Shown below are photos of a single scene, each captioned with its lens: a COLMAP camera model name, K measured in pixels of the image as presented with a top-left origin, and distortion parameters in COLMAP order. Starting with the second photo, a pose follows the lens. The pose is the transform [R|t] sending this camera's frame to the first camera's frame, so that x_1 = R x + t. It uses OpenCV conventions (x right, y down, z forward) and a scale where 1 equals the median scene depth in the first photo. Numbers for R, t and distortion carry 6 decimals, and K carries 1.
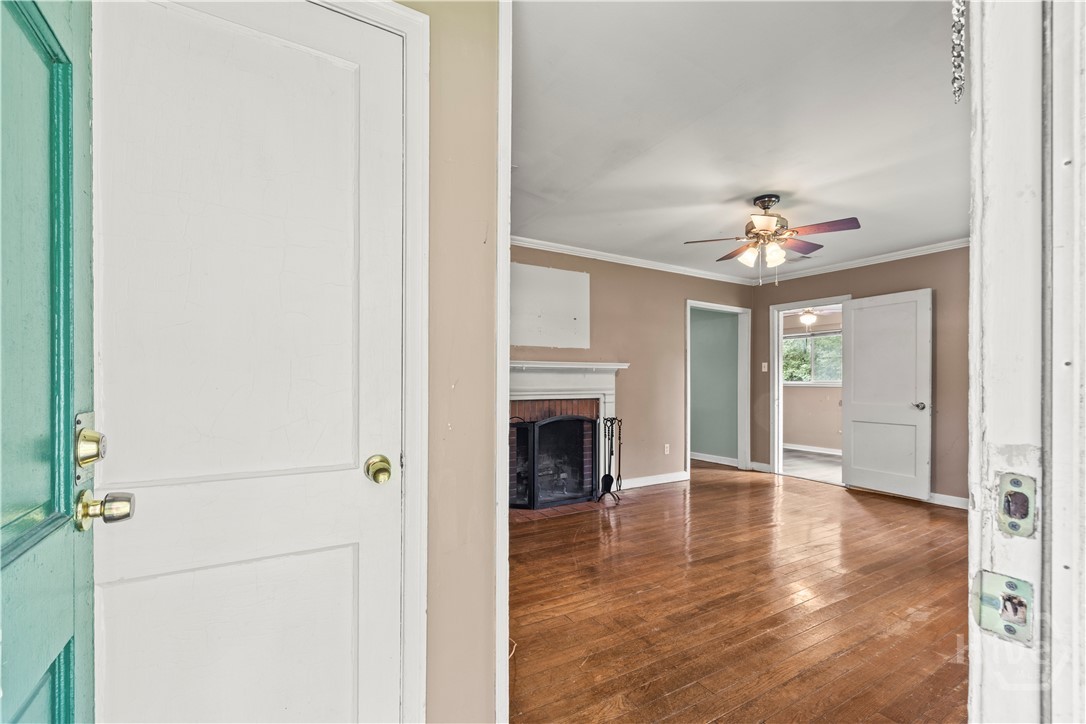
lens RADIAL K [[465.1, 0, 542.5], [0, 465.1, 381.6], [0, 0, 1]] dist [0.001785, -0.000393]
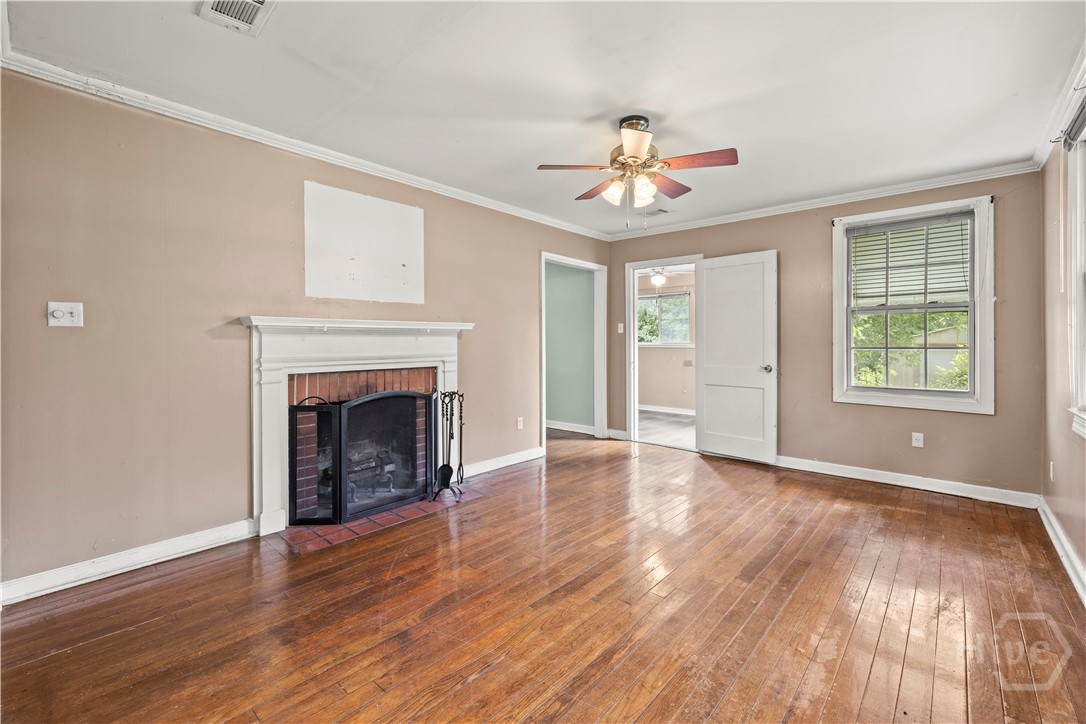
lens RADIAL K [[465.1, 0, 538.9], [0, 465.1, 341.7], [0, 0, 1]] dist [0.001785, -0.000393]
pose [[0.957079, -0.003907, 0.289801, 0.058404], [0.003891, 0.999992, 0.000634, -0.006558], [-0.289801, 0.000521, 0.957087, 0.186619]]
